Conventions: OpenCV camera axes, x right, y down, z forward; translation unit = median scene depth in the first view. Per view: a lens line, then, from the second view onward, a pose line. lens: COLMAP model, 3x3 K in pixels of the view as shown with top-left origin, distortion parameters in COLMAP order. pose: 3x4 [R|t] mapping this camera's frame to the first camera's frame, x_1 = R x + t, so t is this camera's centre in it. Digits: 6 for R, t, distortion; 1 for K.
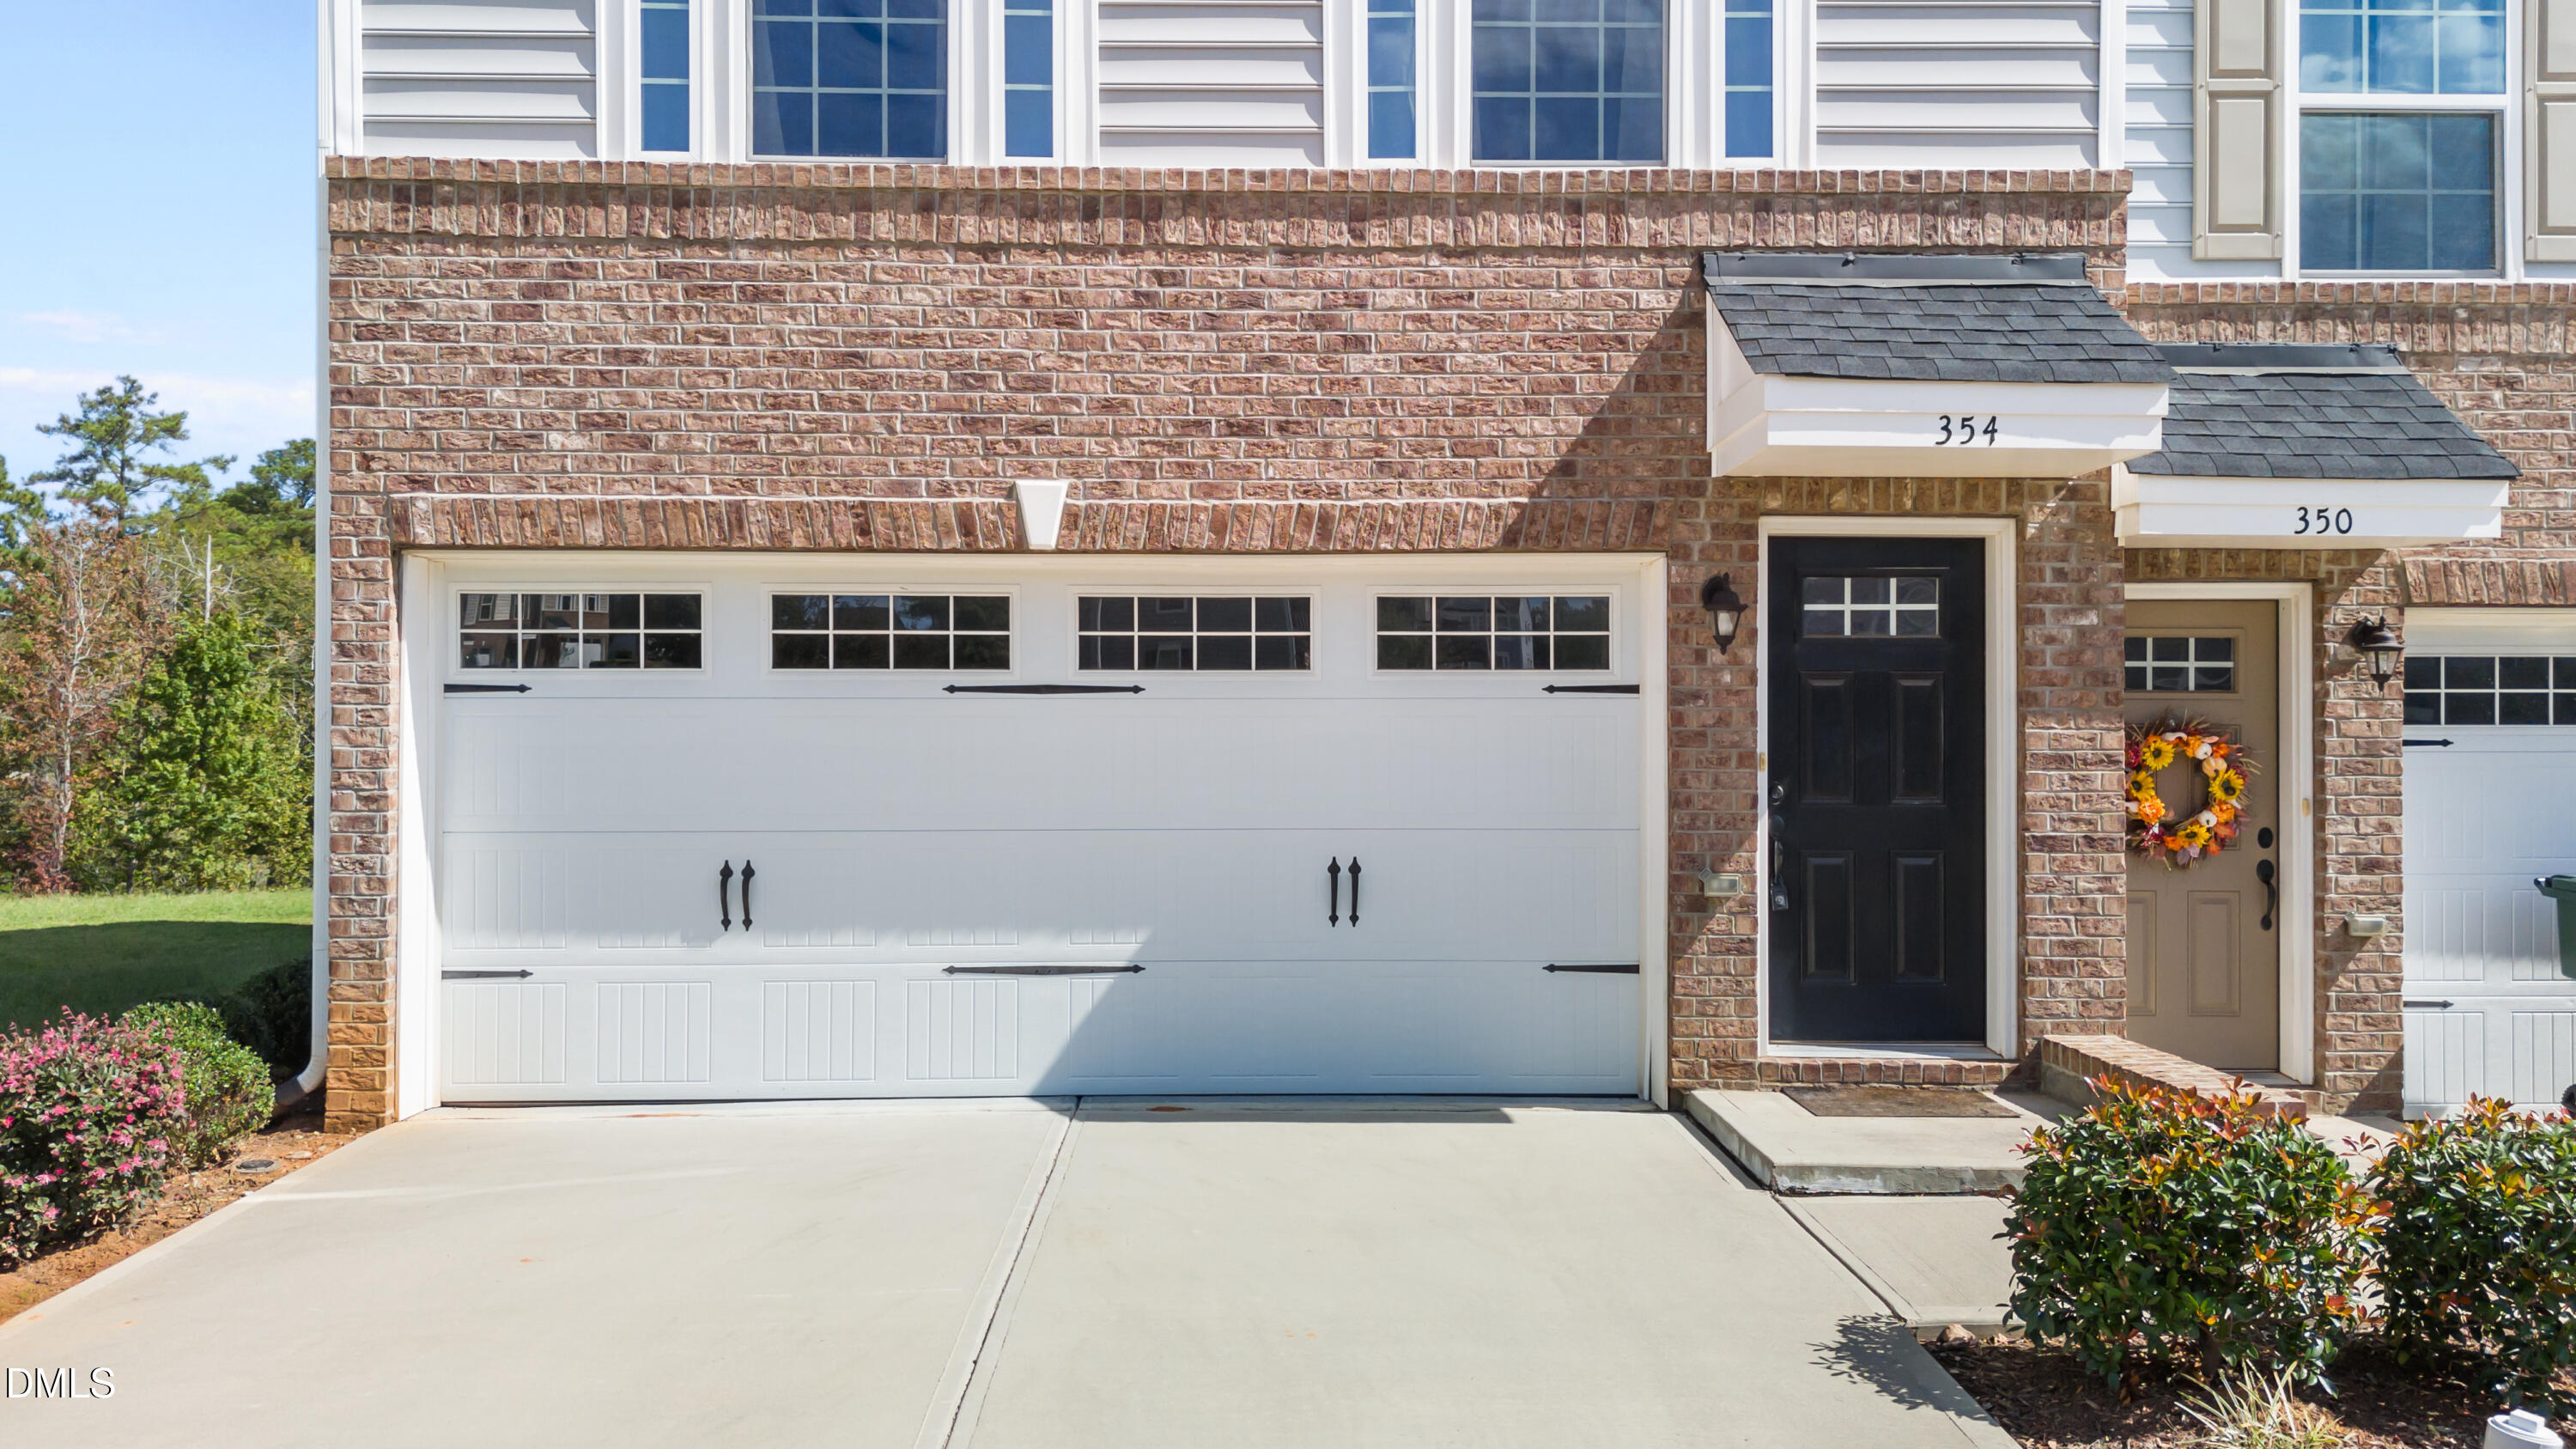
lens RADIAL K [[1888.5, 0, 1288.0], [0, 1888.5, 724.5], [0, 0, 1]] dist [0.085381, -0.114250]
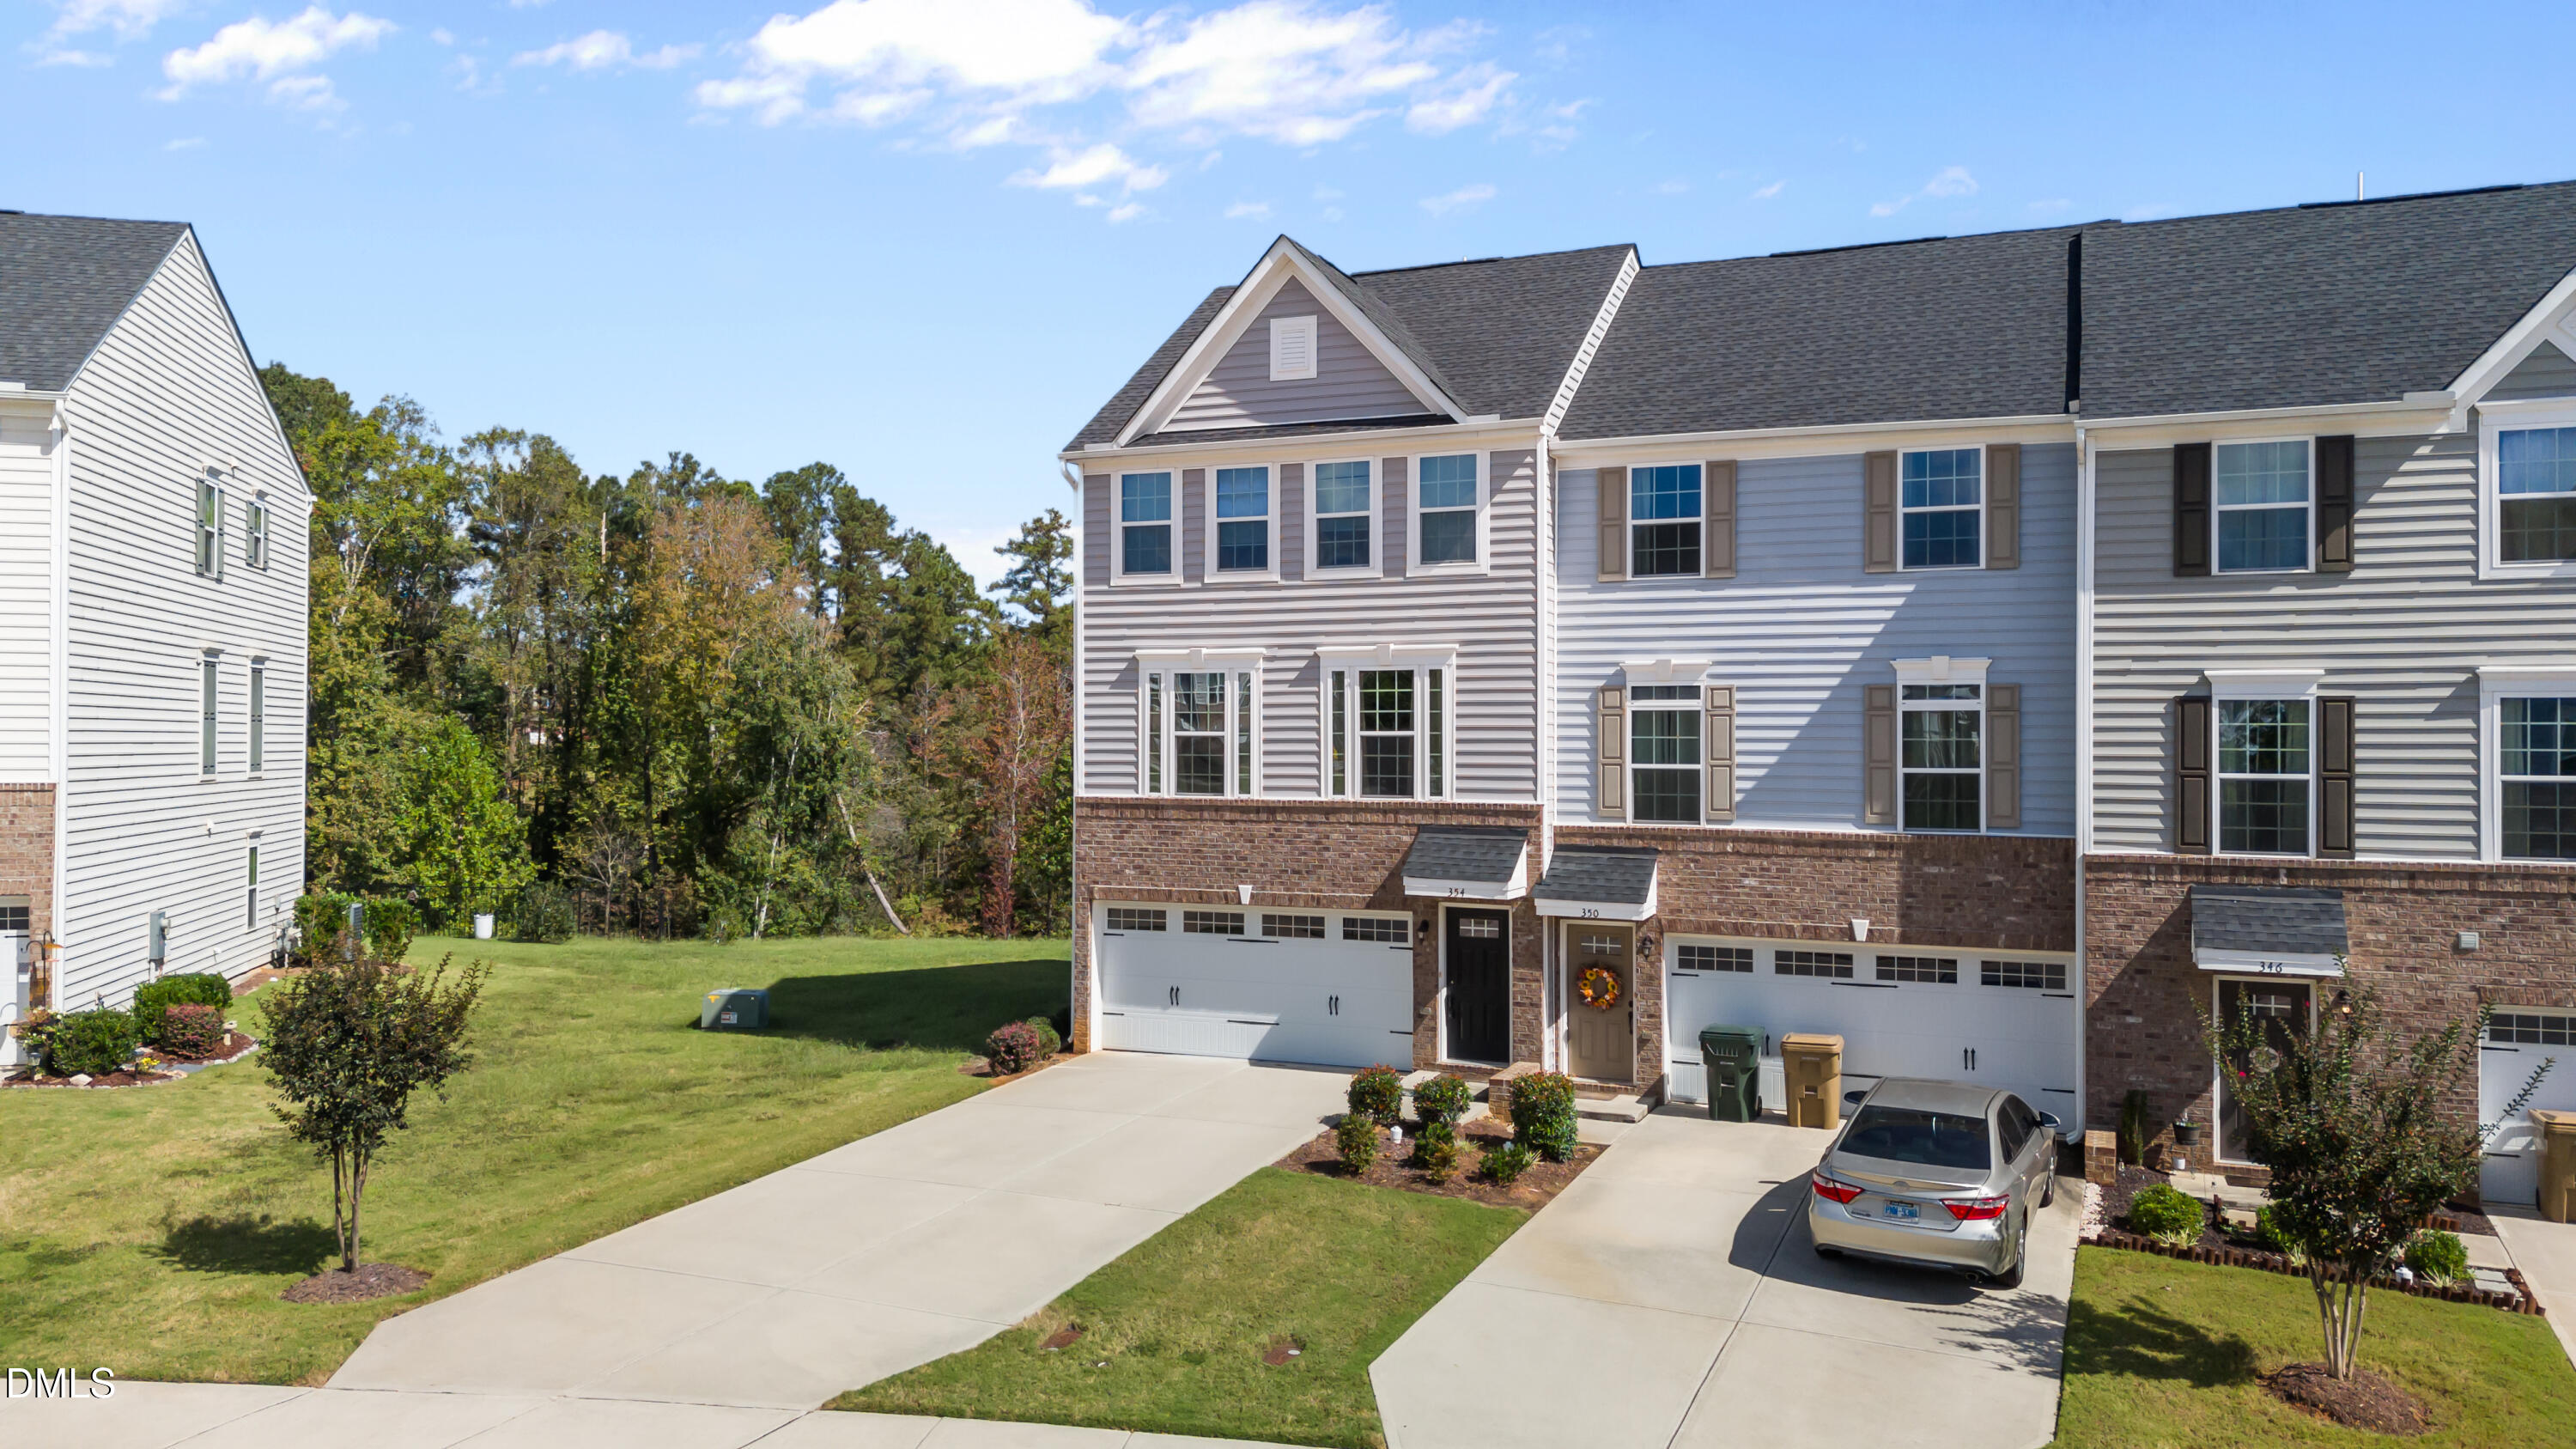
lens RADIAL K [[1885.4, 0, 1281.5], [0, 1885.4, 706.0], [0, 0, 1]] dist [0.091020, -0.105794]
pose [[0.910998, -0.004158, -0.412390, 1.396759], [-0.001287, 0.999916, -0.012926, -0.419369], [0.412409, 0.012307, 0.910916, -2.214927]]
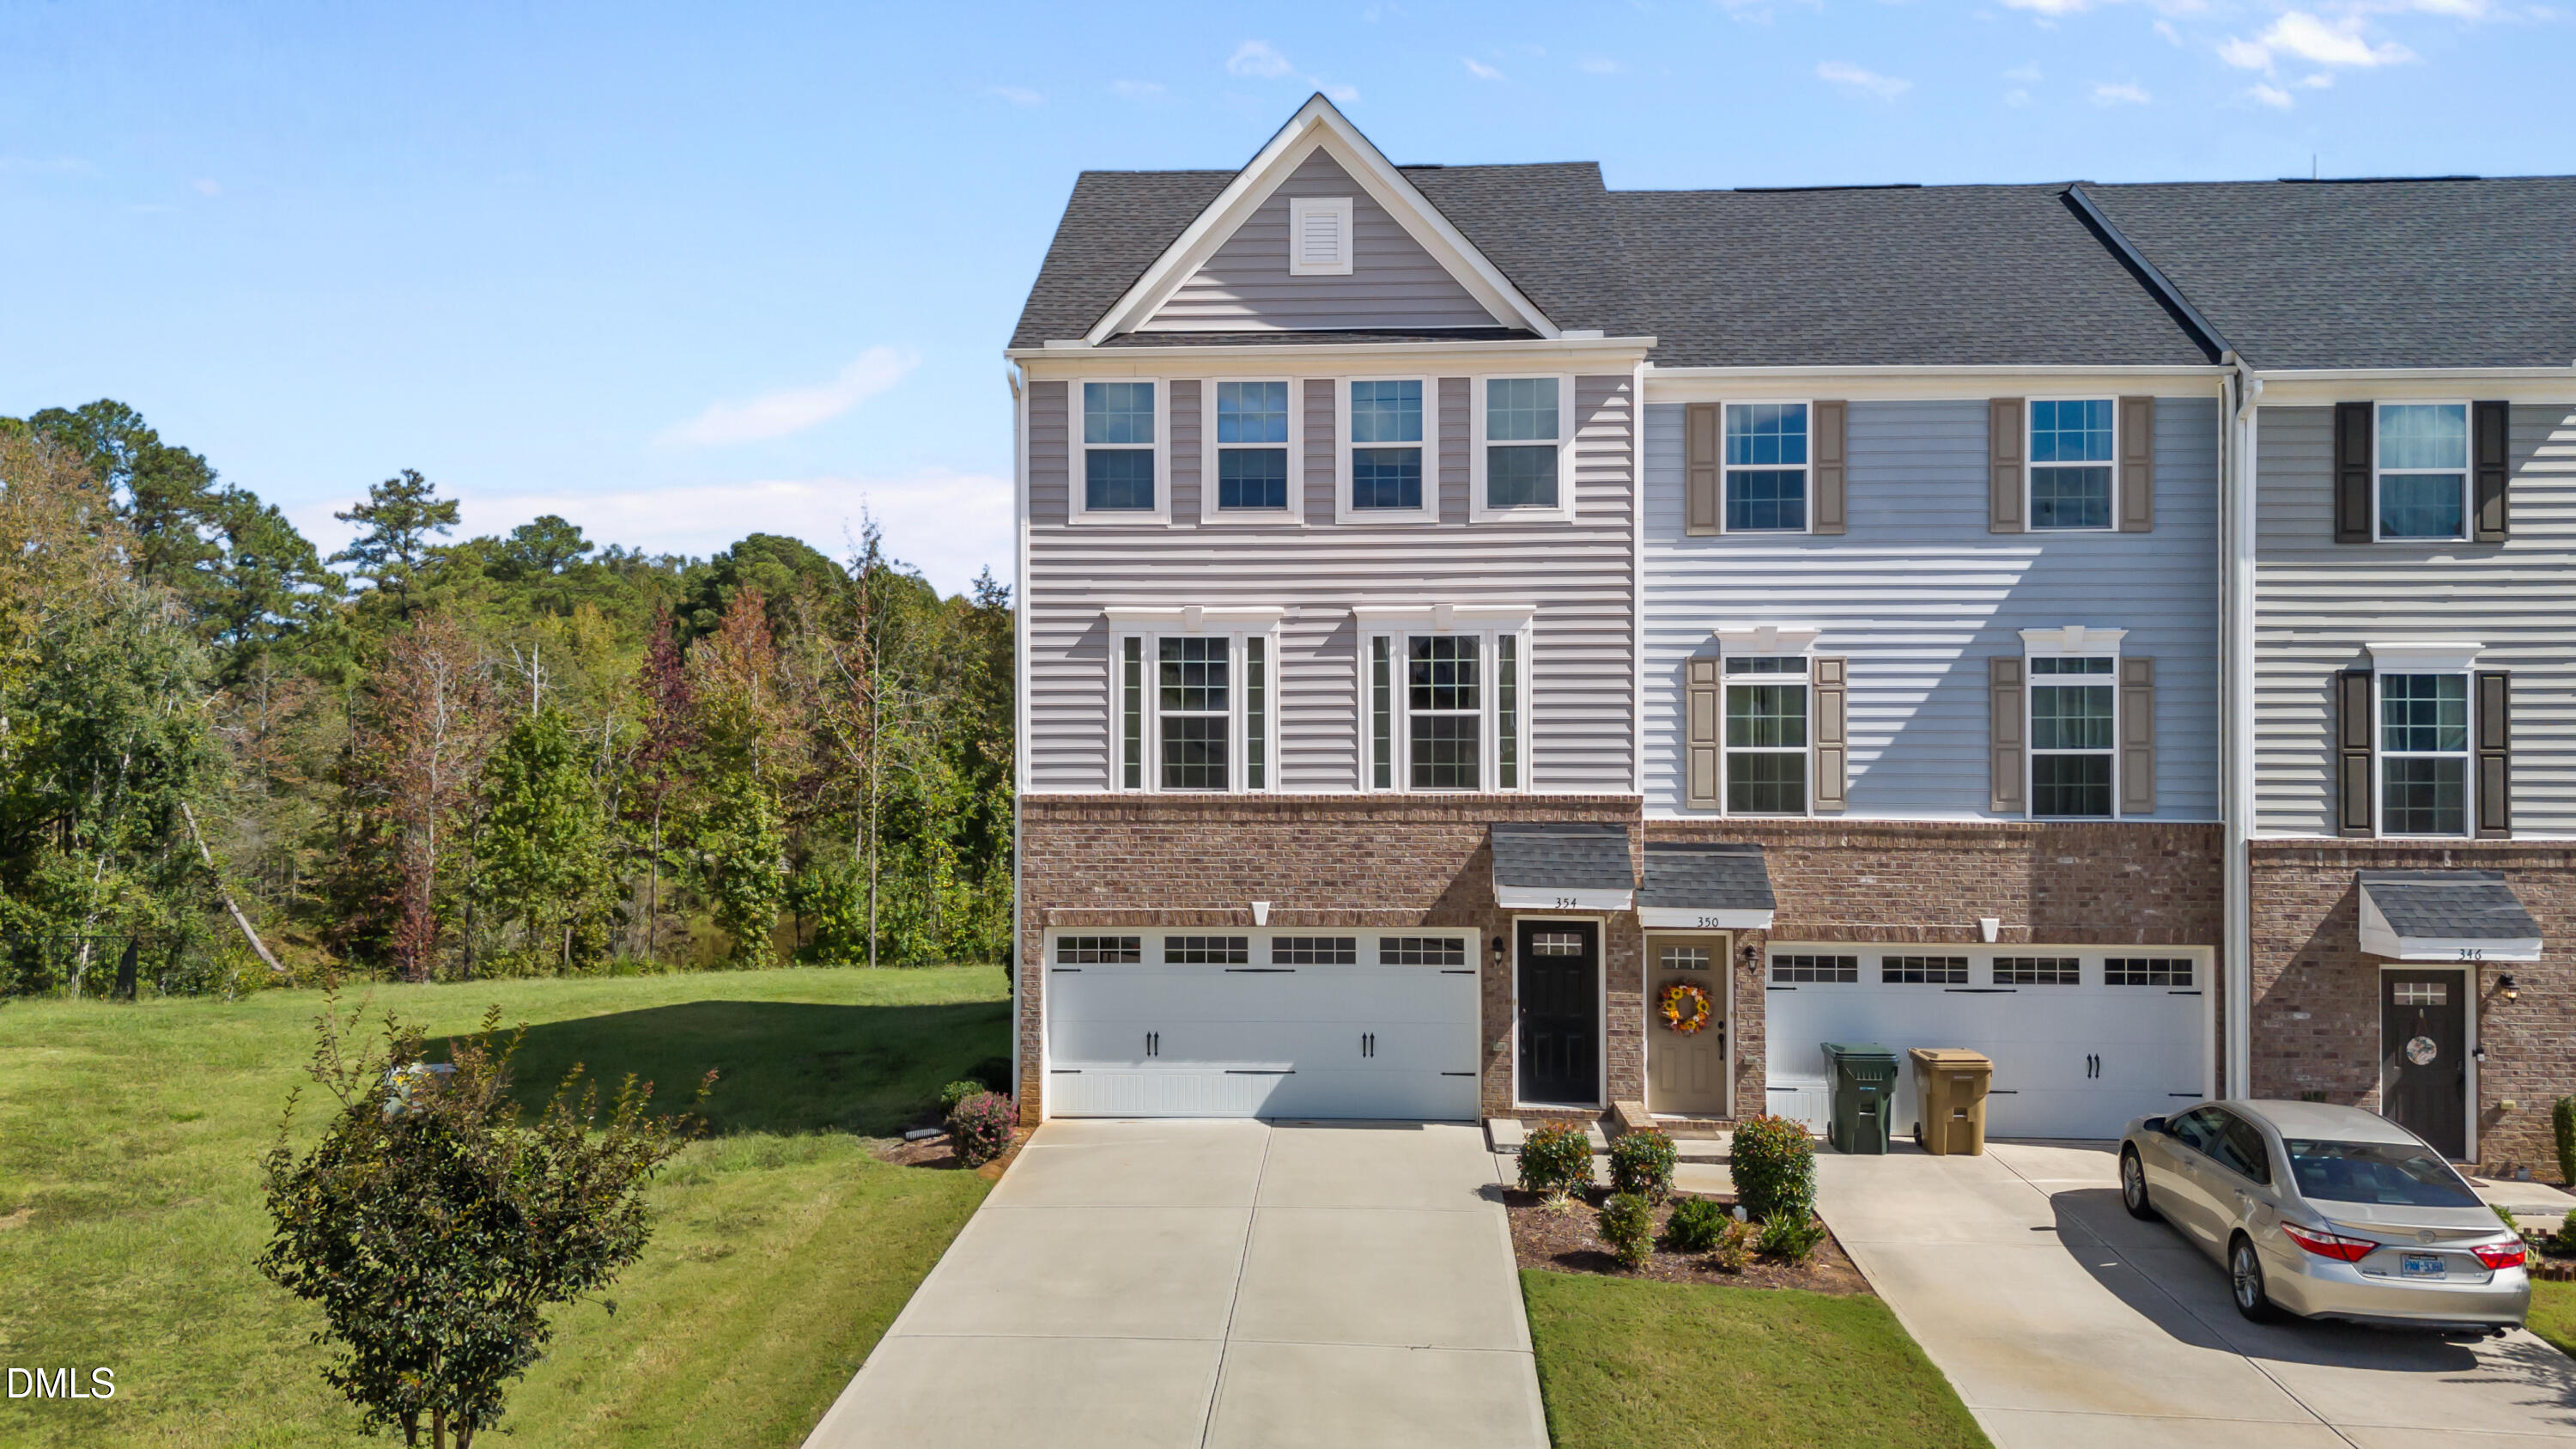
lens RADIAL K [[1885.4, 0, 1281.5], [0, 1885.4, 706.0], [0, 0, 1]] dist [0.091020, -0.105794]
pose [[0.997256, -0.001513, -0.074014, 0.113596], [0.000636, 0.999929, -0.011871, -0.390057], [0.074027, 0.011791, 0.997187, -1.848778]]
